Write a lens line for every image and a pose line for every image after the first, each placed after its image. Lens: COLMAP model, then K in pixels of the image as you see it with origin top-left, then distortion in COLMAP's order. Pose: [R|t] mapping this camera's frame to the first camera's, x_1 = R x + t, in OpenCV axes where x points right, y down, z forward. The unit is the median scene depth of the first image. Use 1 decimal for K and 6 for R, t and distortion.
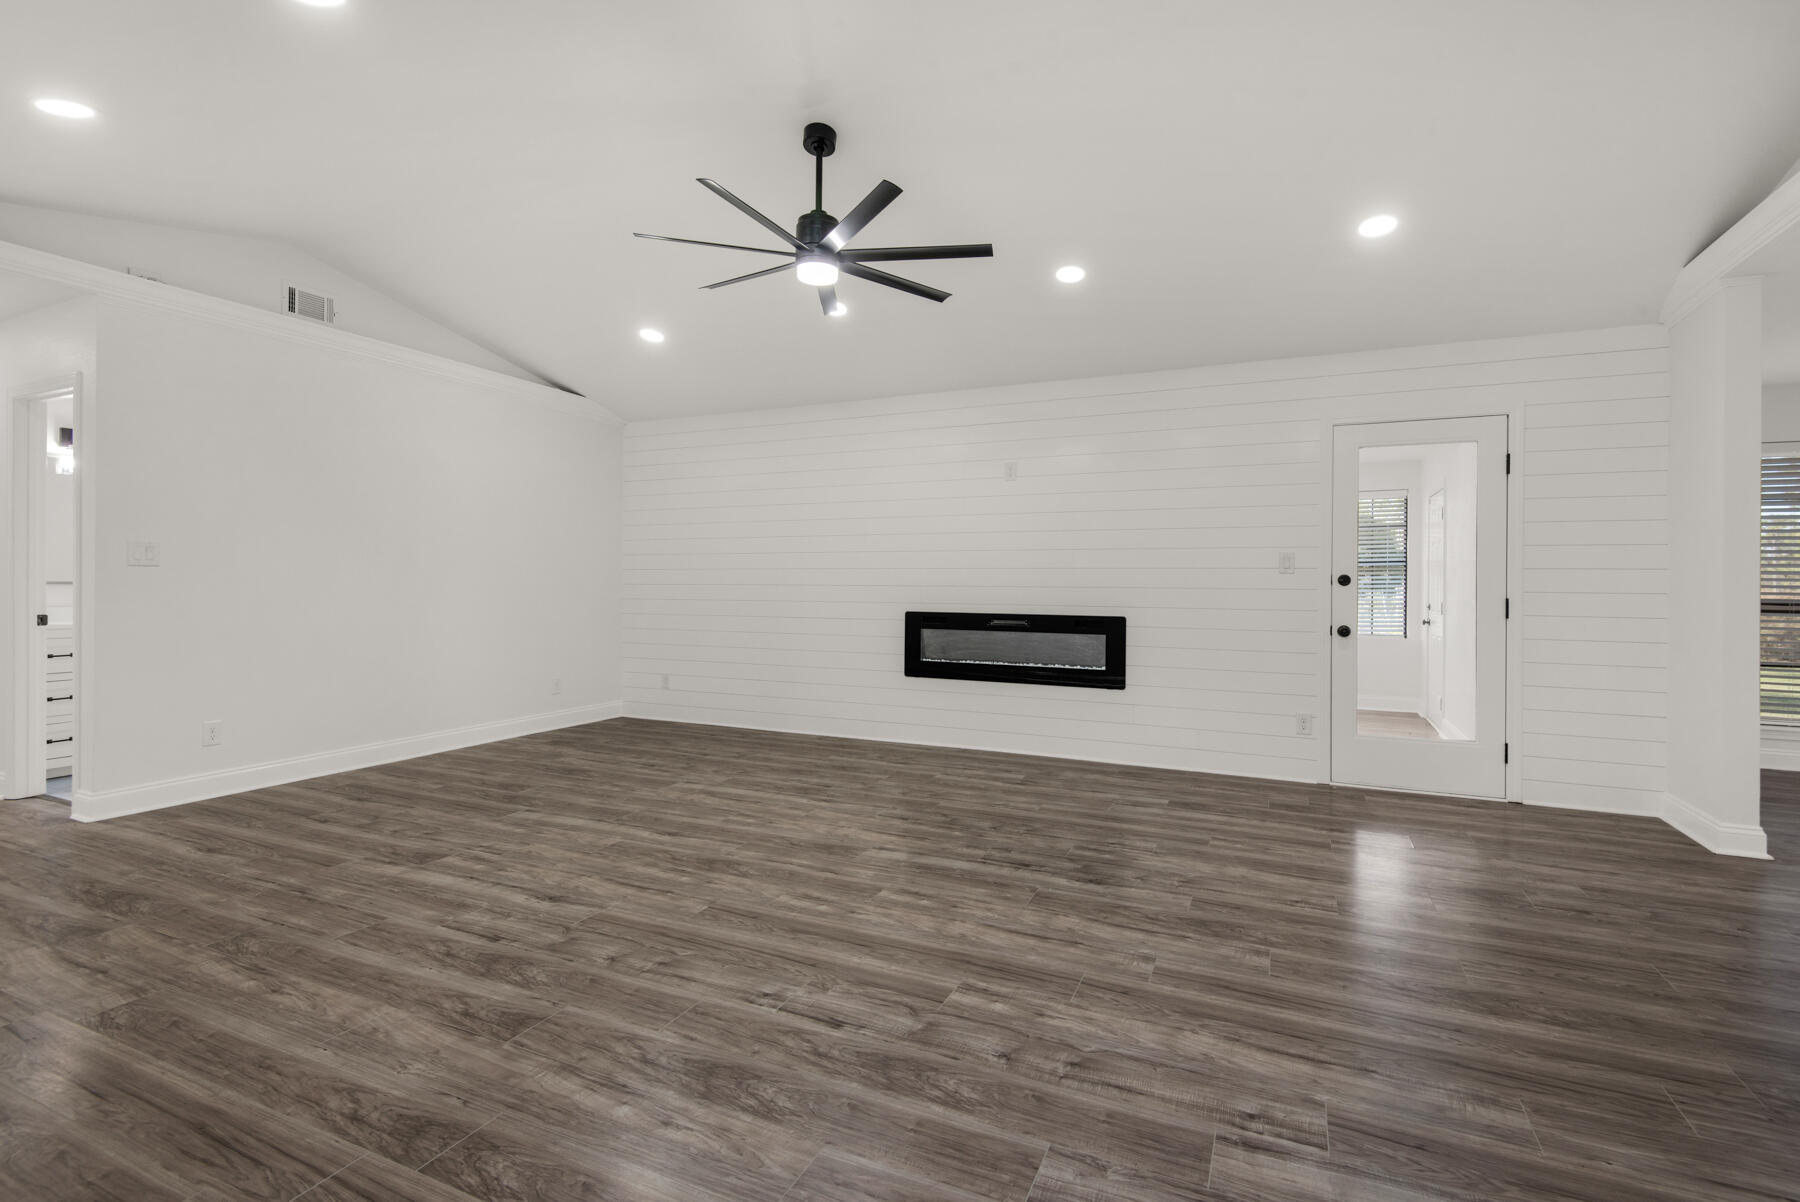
lens RADIAL K [[835.2, 0, 890.0], [0, 835.2, 610.1], [0, 0, 1]] dist [0.032569, -0.019330]
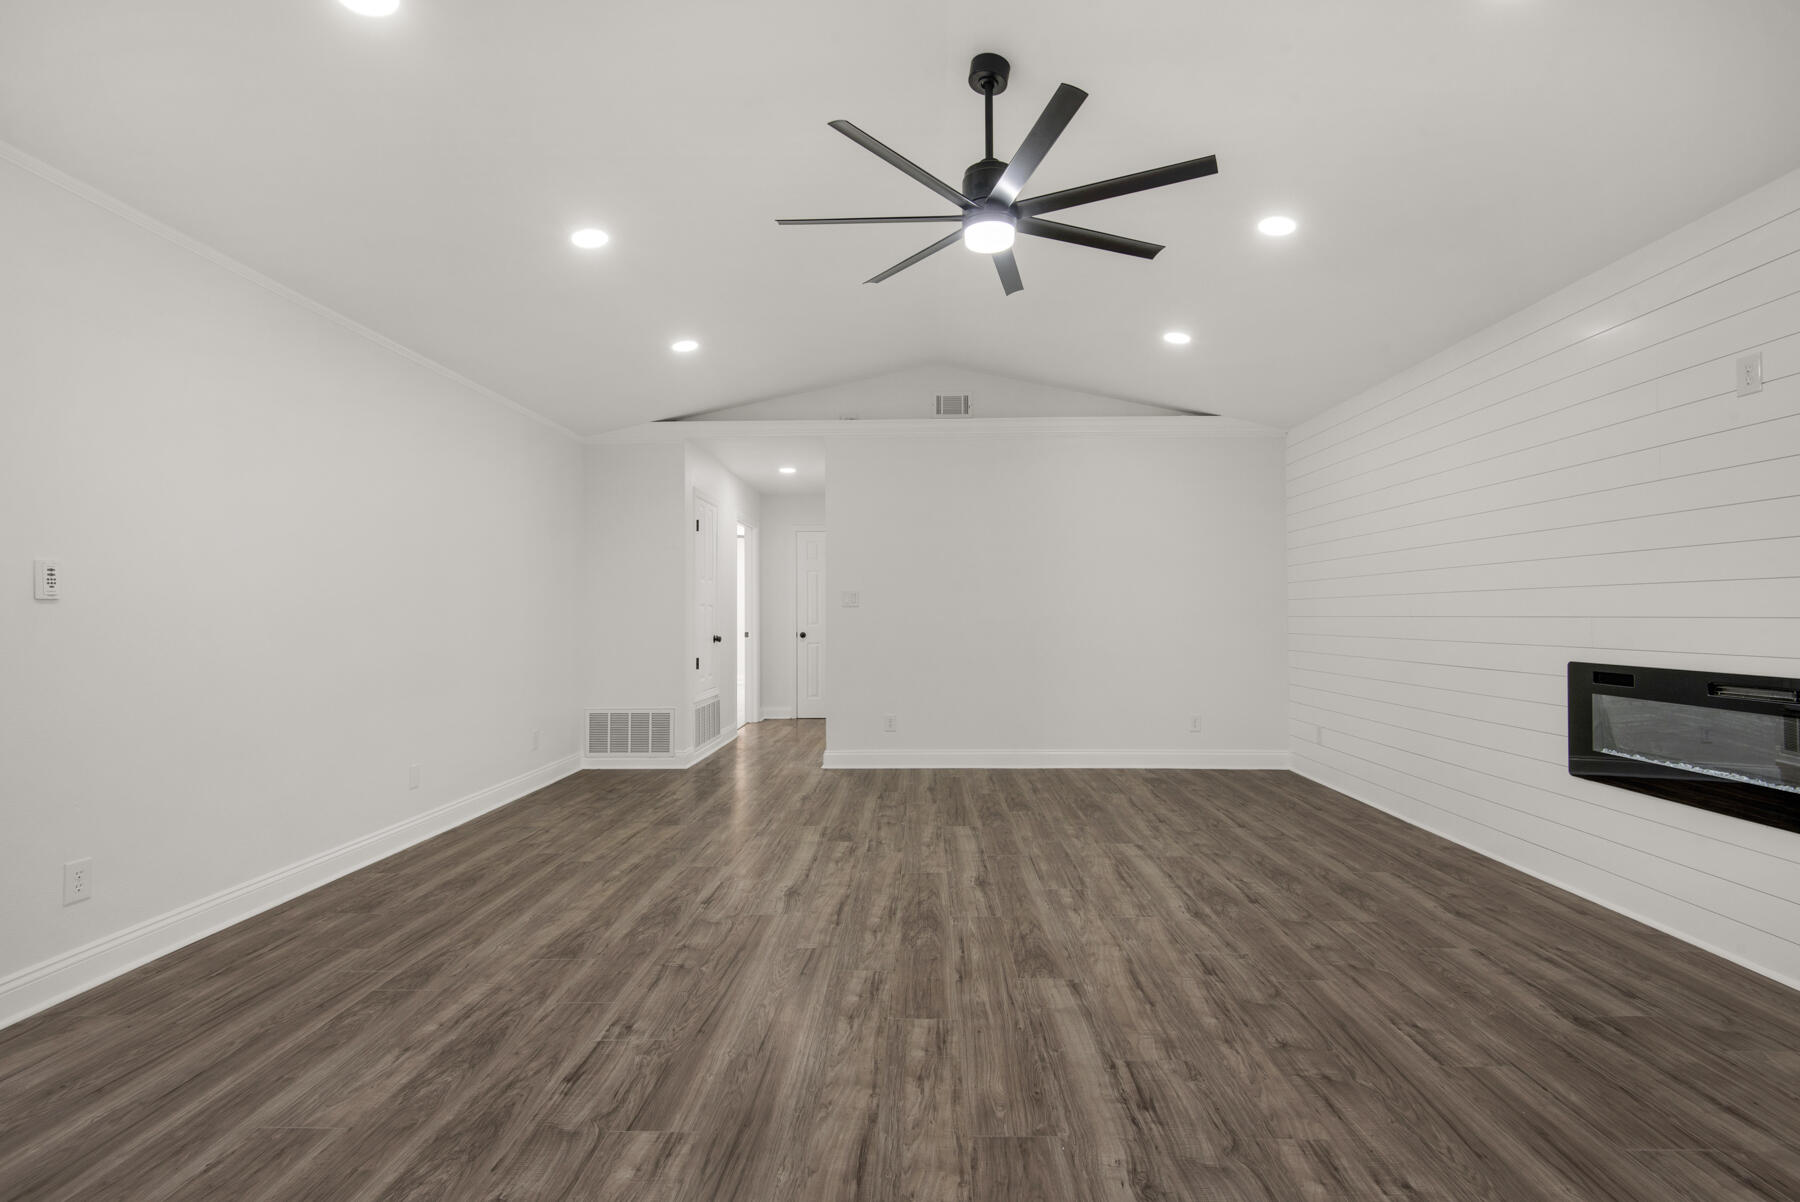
lens RADIAL K [[814.2, 0, 908.5], [0, 814.2, 609.1], [0, 0, 1]] dist [0.038744, -0.028685]
pose [[0.408376, -0.012665, -0.912726, 0.650286], [-0.023911, 0.999412, -0.024567, -0.017518], [0.912500, 0.031857, 0.407834, 0.648683]]
